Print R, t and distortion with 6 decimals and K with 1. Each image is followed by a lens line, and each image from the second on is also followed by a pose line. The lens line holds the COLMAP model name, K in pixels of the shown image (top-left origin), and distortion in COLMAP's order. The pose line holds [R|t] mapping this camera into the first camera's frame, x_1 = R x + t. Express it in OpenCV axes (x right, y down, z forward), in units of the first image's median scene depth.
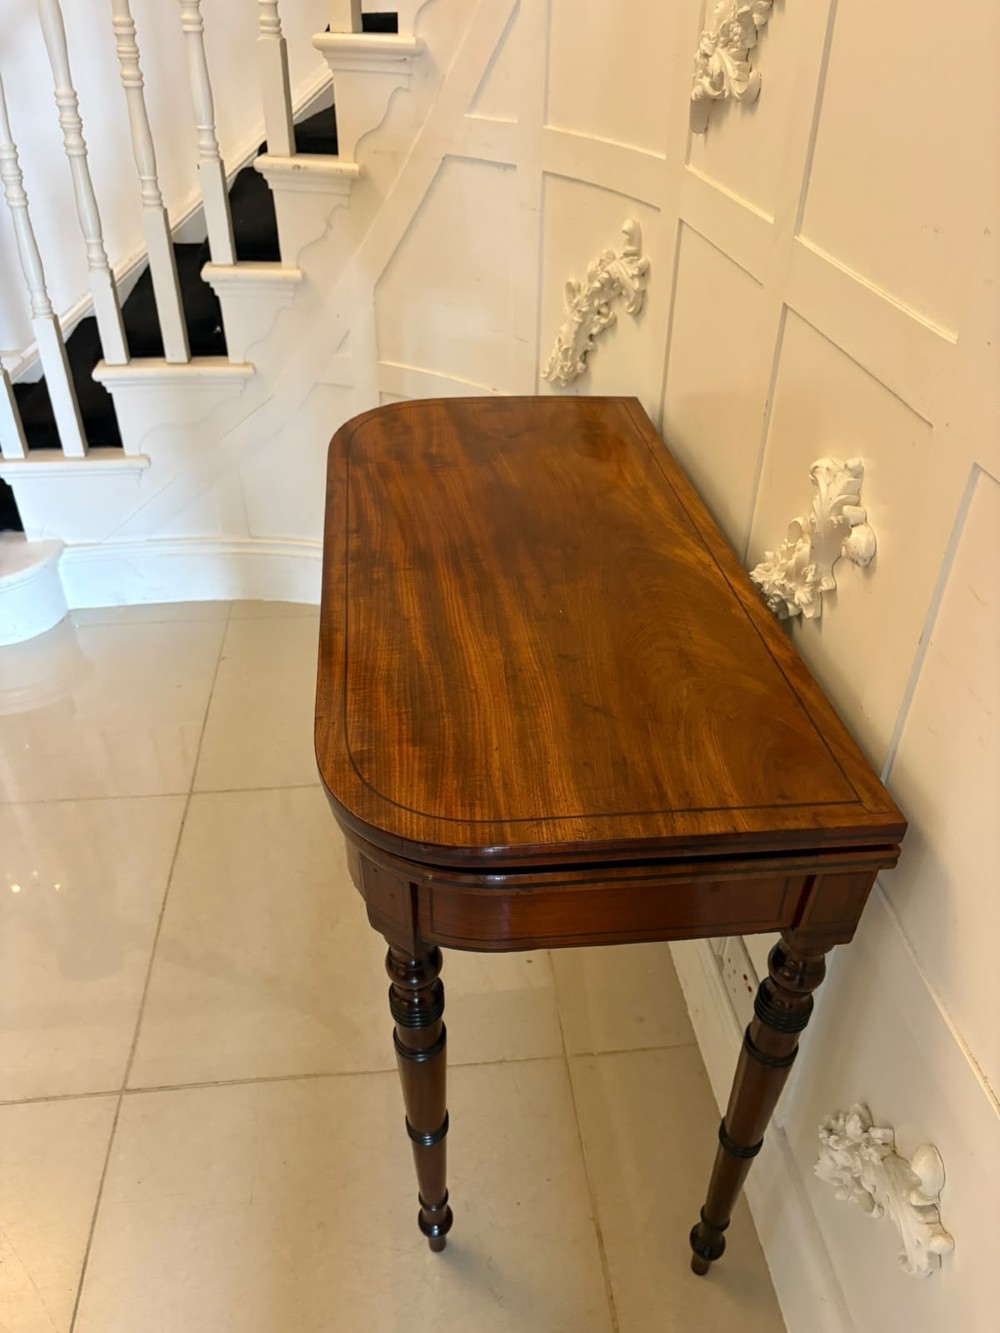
lens RADIAL K [[1024.3, 0, 500.0], [0, 1024.3, 666.5], [0, 0, 1]] dist [0.053604, -0.073841]
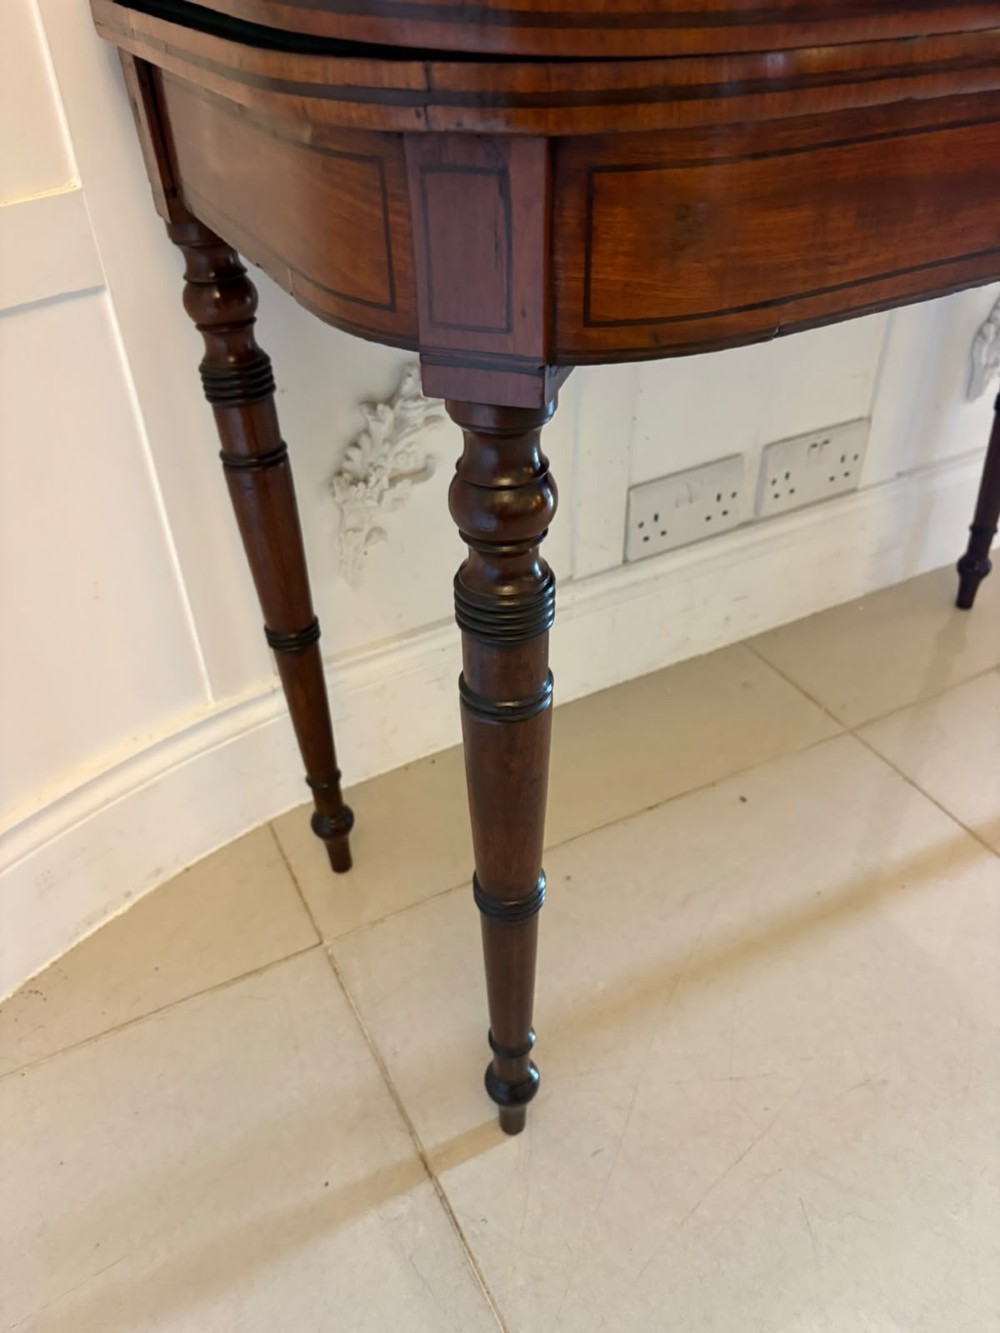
lens RADIAL K [[1028.8, 0, 519.1], [0, 1028.8, 678.3], [0, 0, 1]] dist [0.000114, 0.007247]
pose [[-0.378839, -0.575878, 0.724462, -0.519036], [0.538551, 0.499433, 0.678623, -0.416001], [-0.752624, 0.647249, 0.120935, 1.441196]]
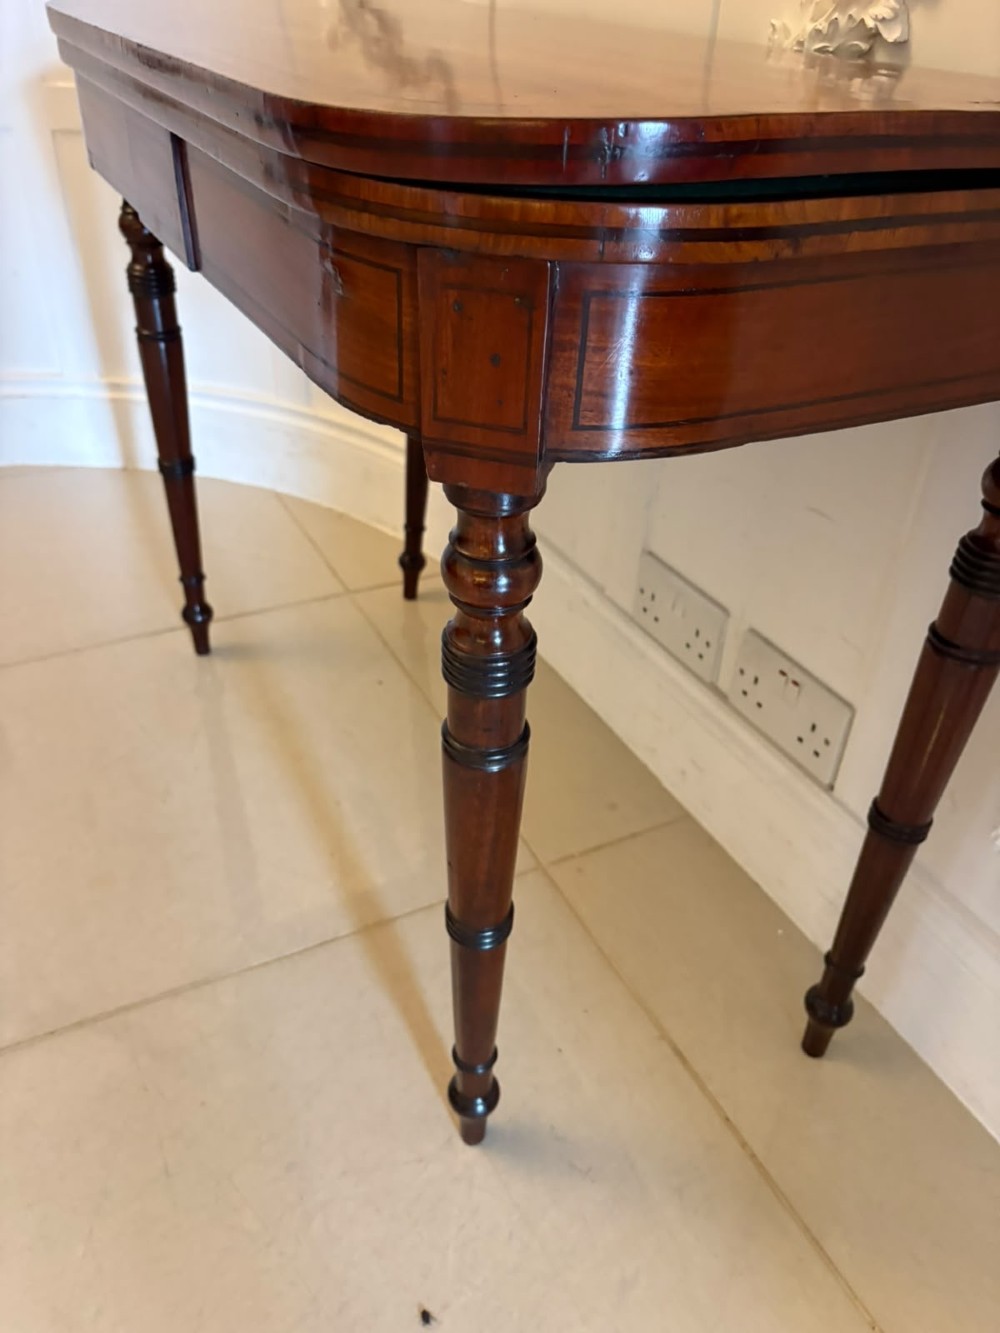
lens RADIAL K [[1025.7, 0, 509.2], [0, 1025.7, 678.3], [0, 0, 1]] dist [0.043509, -0.053124]
pose [[0.930912, -0.180548, 0.317498, -0.227364], [0.176305, 0.983426, 0.042301, 0.281192], [-0.319873, 0.016598, 0.947315, 0.407494]]
